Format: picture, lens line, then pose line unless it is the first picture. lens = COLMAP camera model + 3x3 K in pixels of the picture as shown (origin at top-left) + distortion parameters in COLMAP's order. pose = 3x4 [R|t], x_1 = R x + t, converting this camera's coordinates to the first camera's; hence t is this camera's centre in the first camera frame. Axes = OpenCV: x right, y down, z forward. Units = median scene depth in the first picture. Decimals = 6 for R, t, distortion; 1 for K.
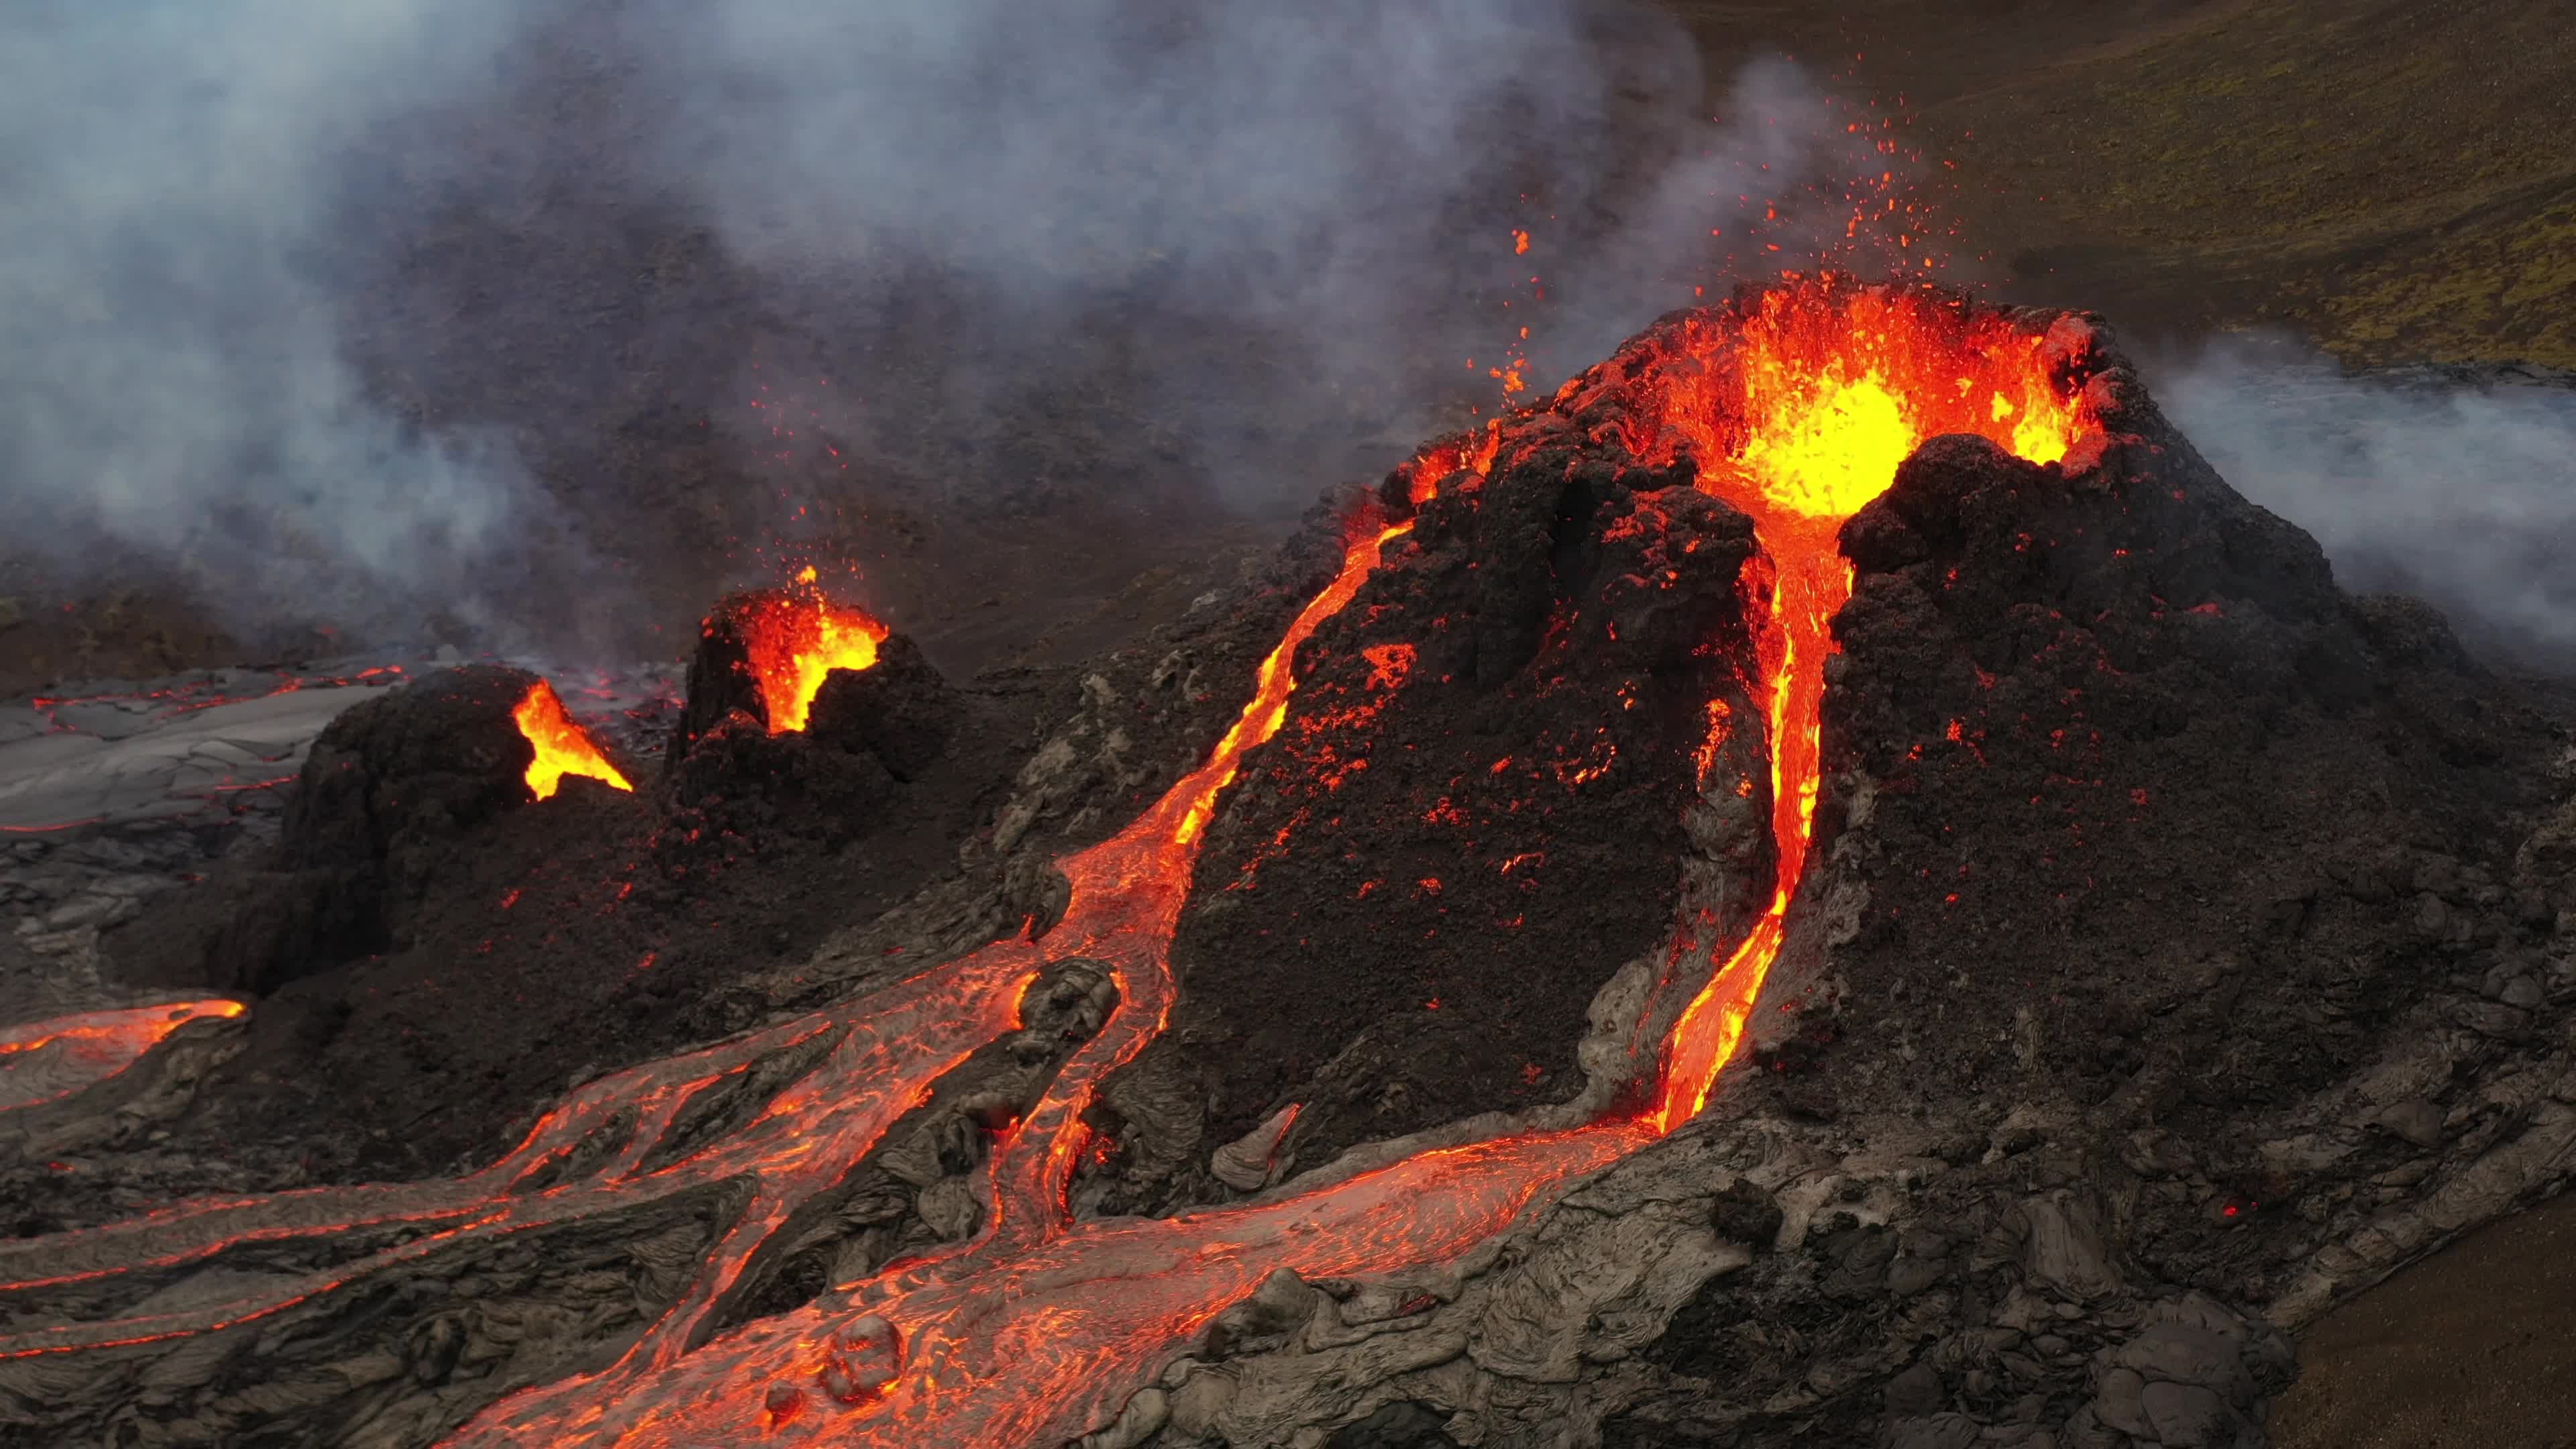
lens RADIAL K [[2889.0, 0, 1285.0], [0, 2889.0, 729.8], [0, 0, 1]] dist [-0.011251, 0.000000]
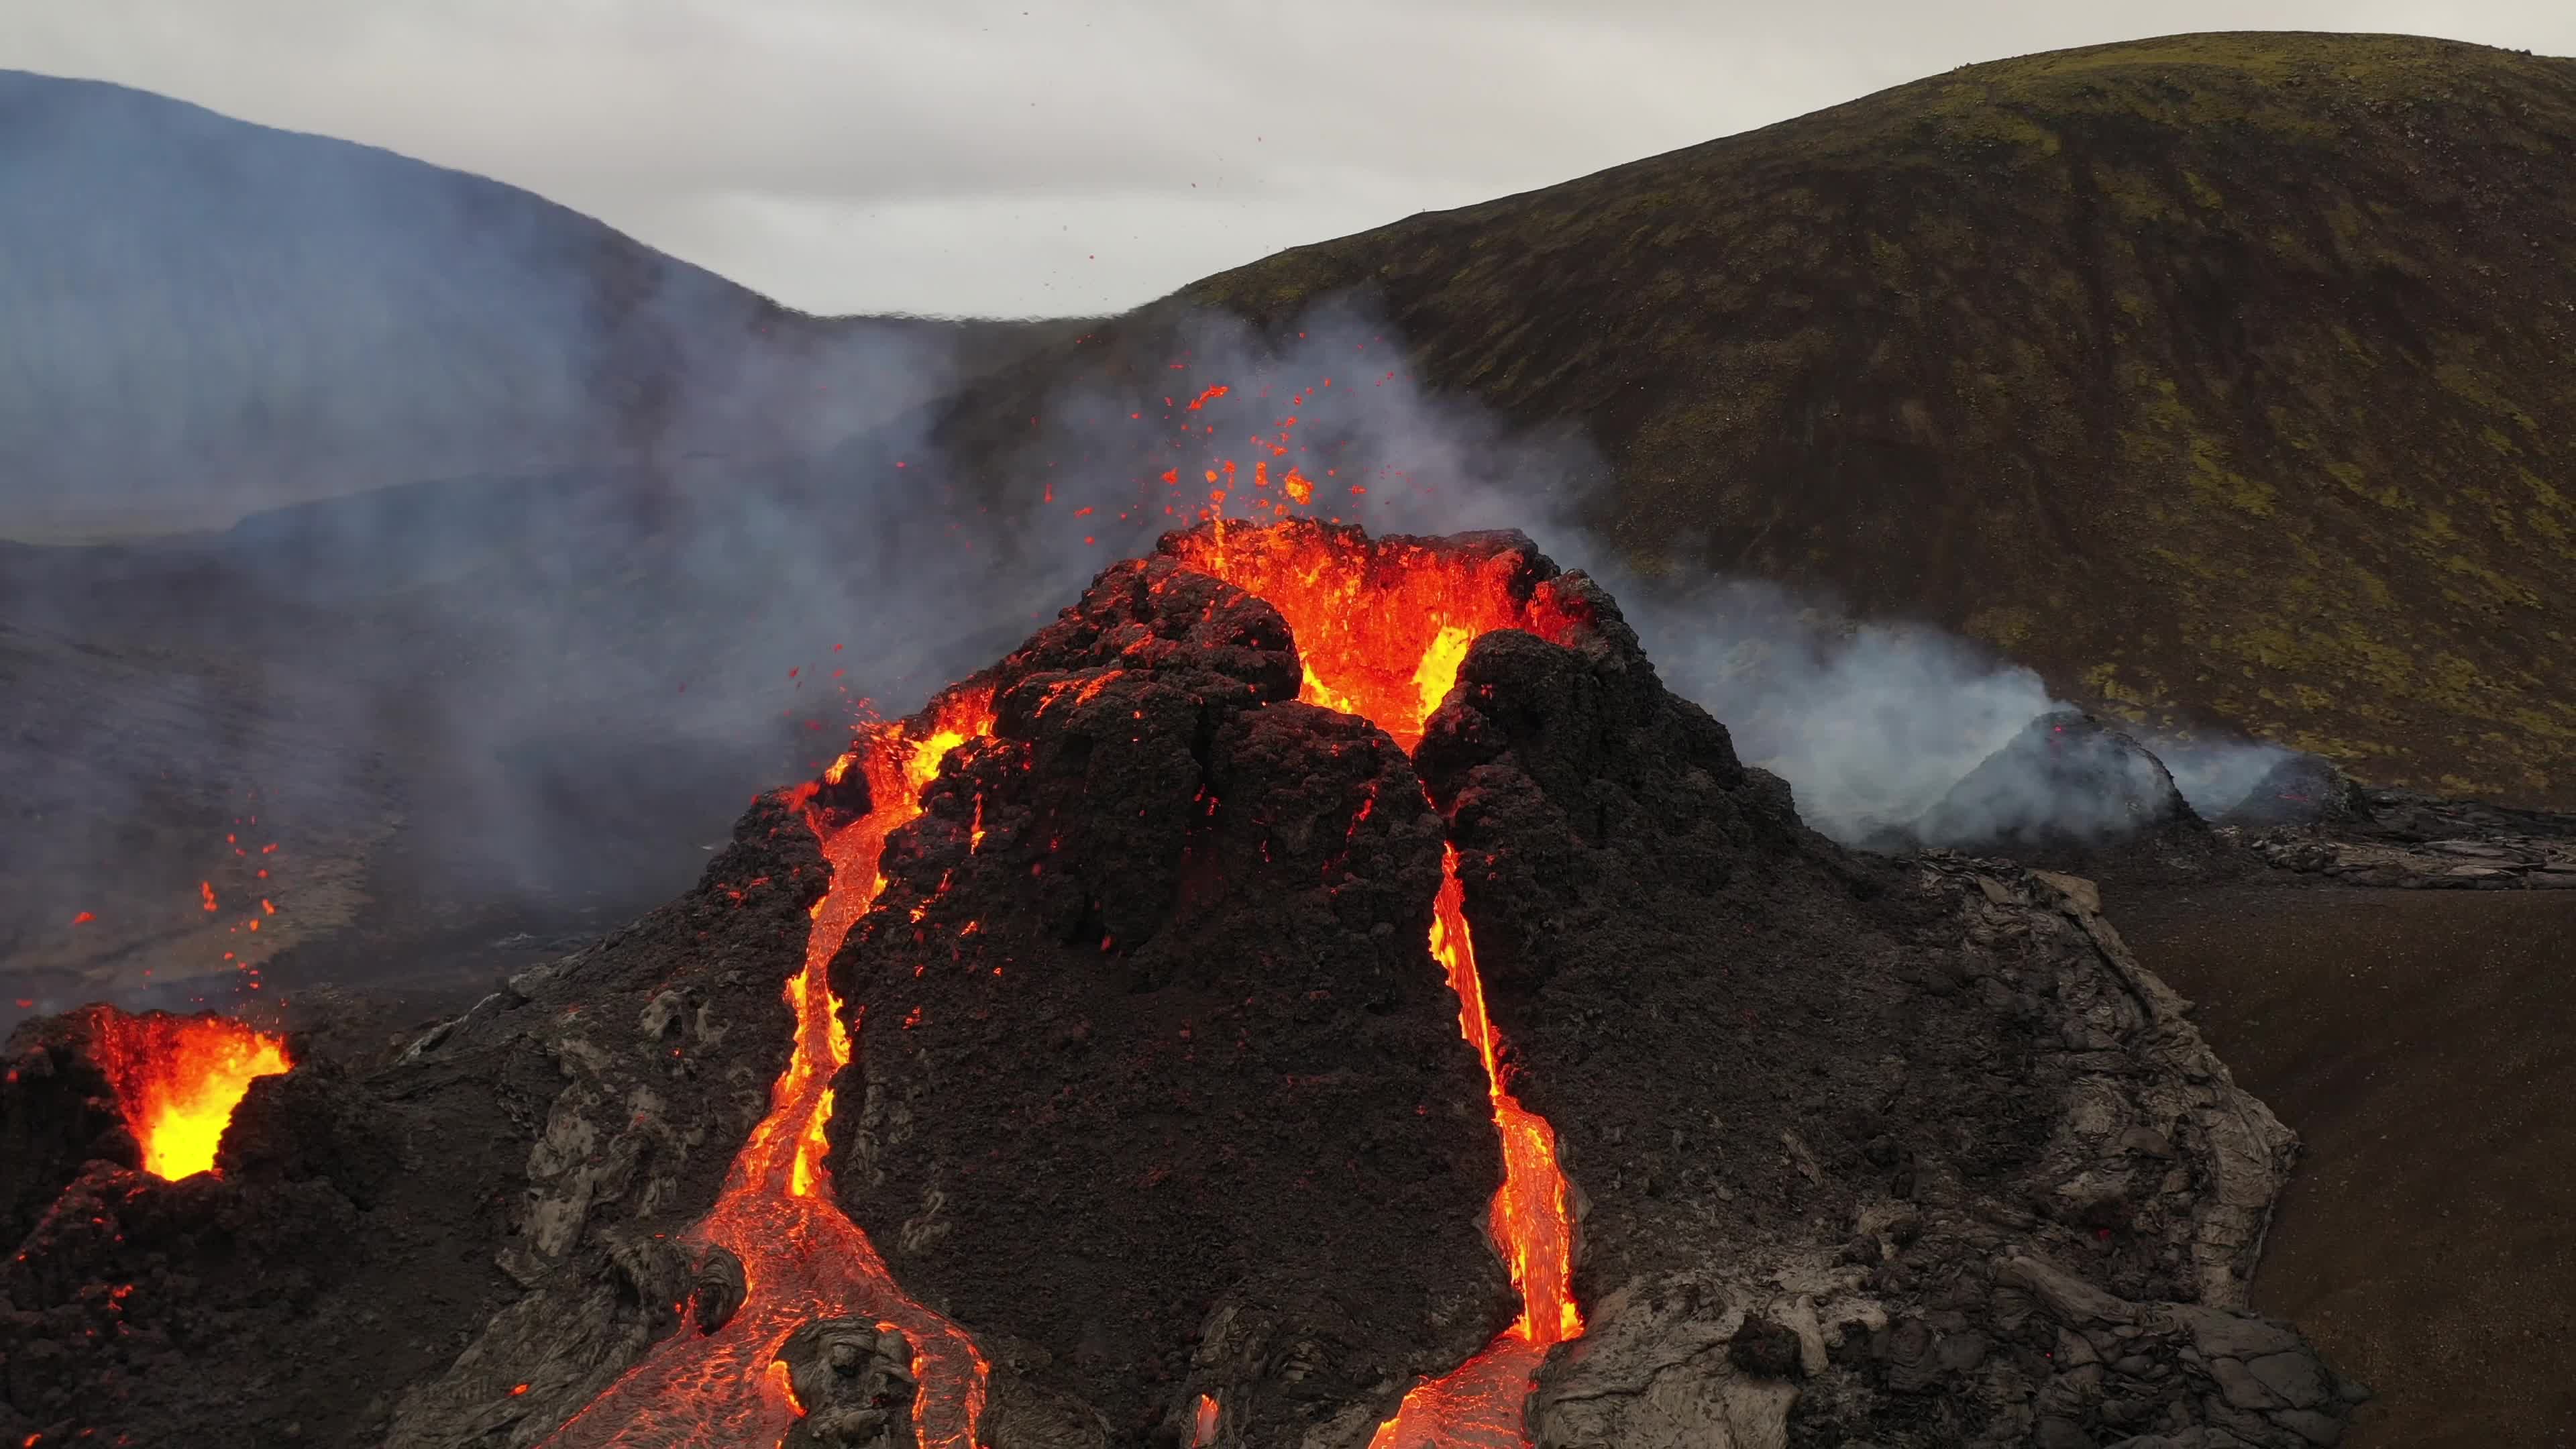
lens RADIAL K [[2889.0, 0, 1281.1], [0, 2889.0, 717.9], [0, 0, 1]] dist [-0.011251, 0.000000]
pose [[0.777693, -0.074668, 0.624194, -0.469496], [0.205389, 0.968611, -0.140029, 0.055669], [-0.594145, 0.237102, 0.768618, 0.261351]]
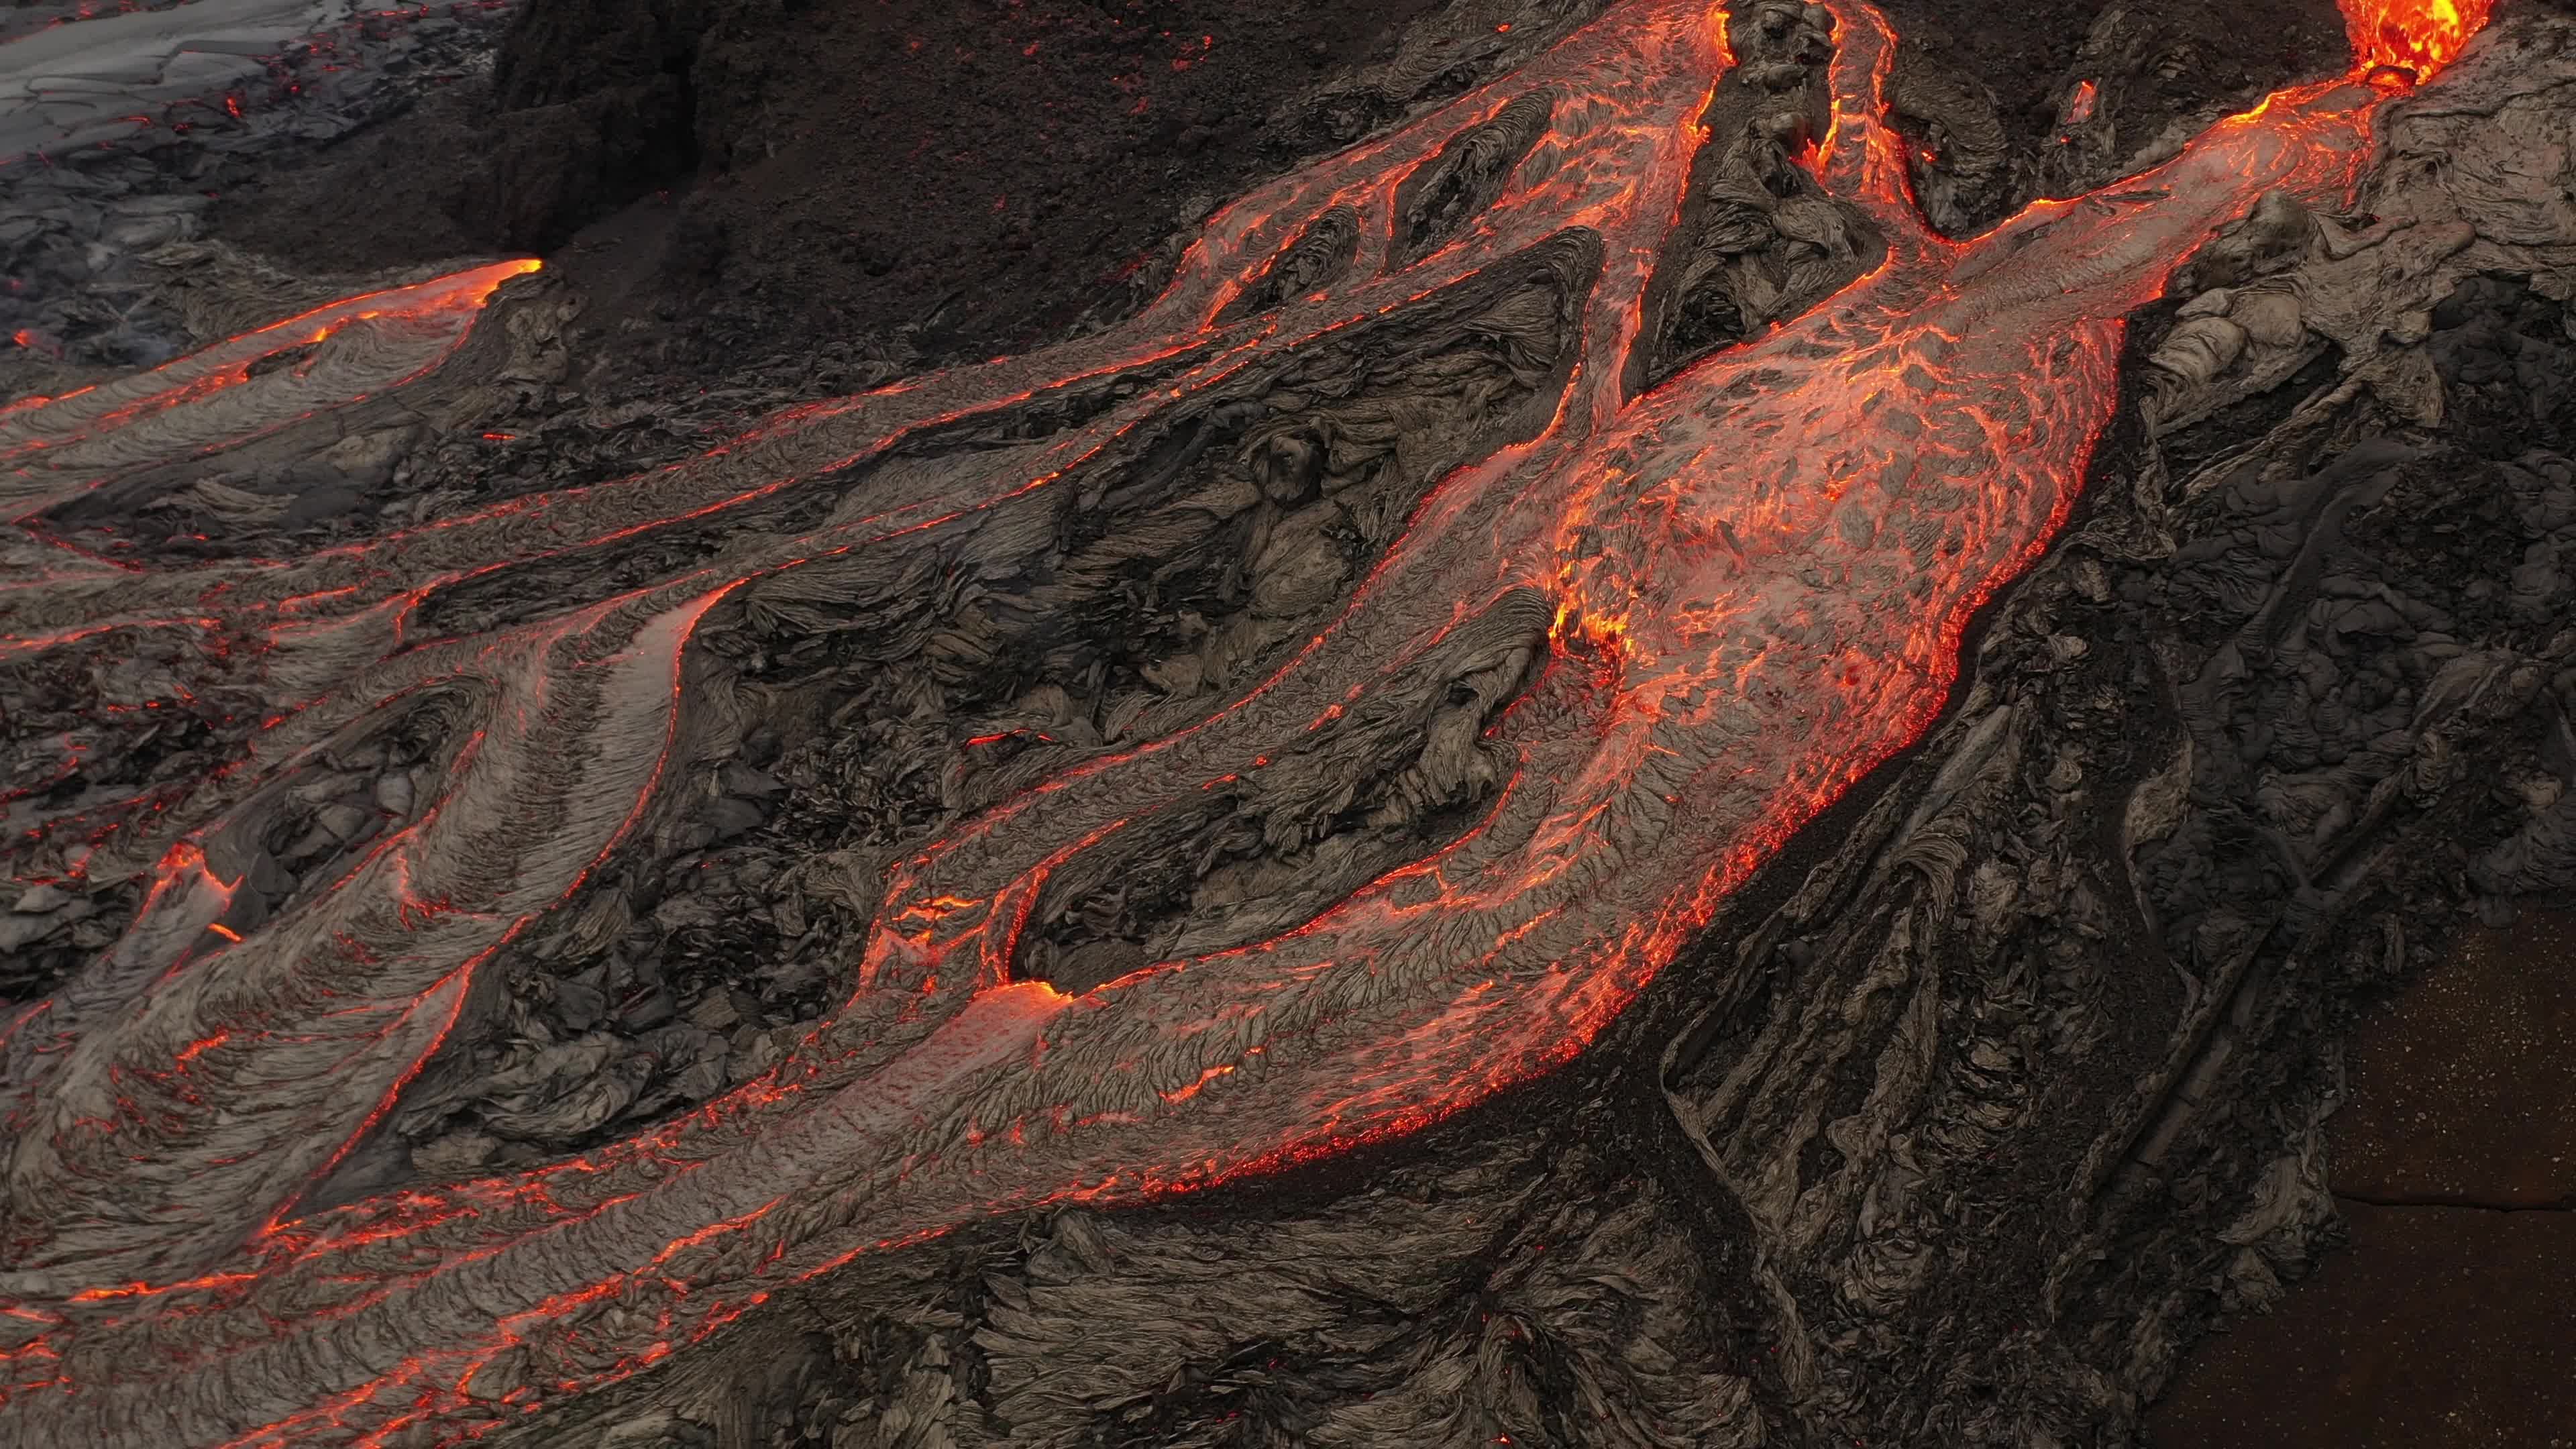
lens RADIAL K [[2889.0, 0, 1288.6], [0, 2889.0, 712.6], [0, 0, 1]] dist [-0.011251, 0.000000]
pose [[0.934120, -0.180605, 0.307898, -0.554900], [0.122431, 0.972340, 0.198911, 0.103113], [-0.335306, -0.148111, 0.930394, 0.136084]]
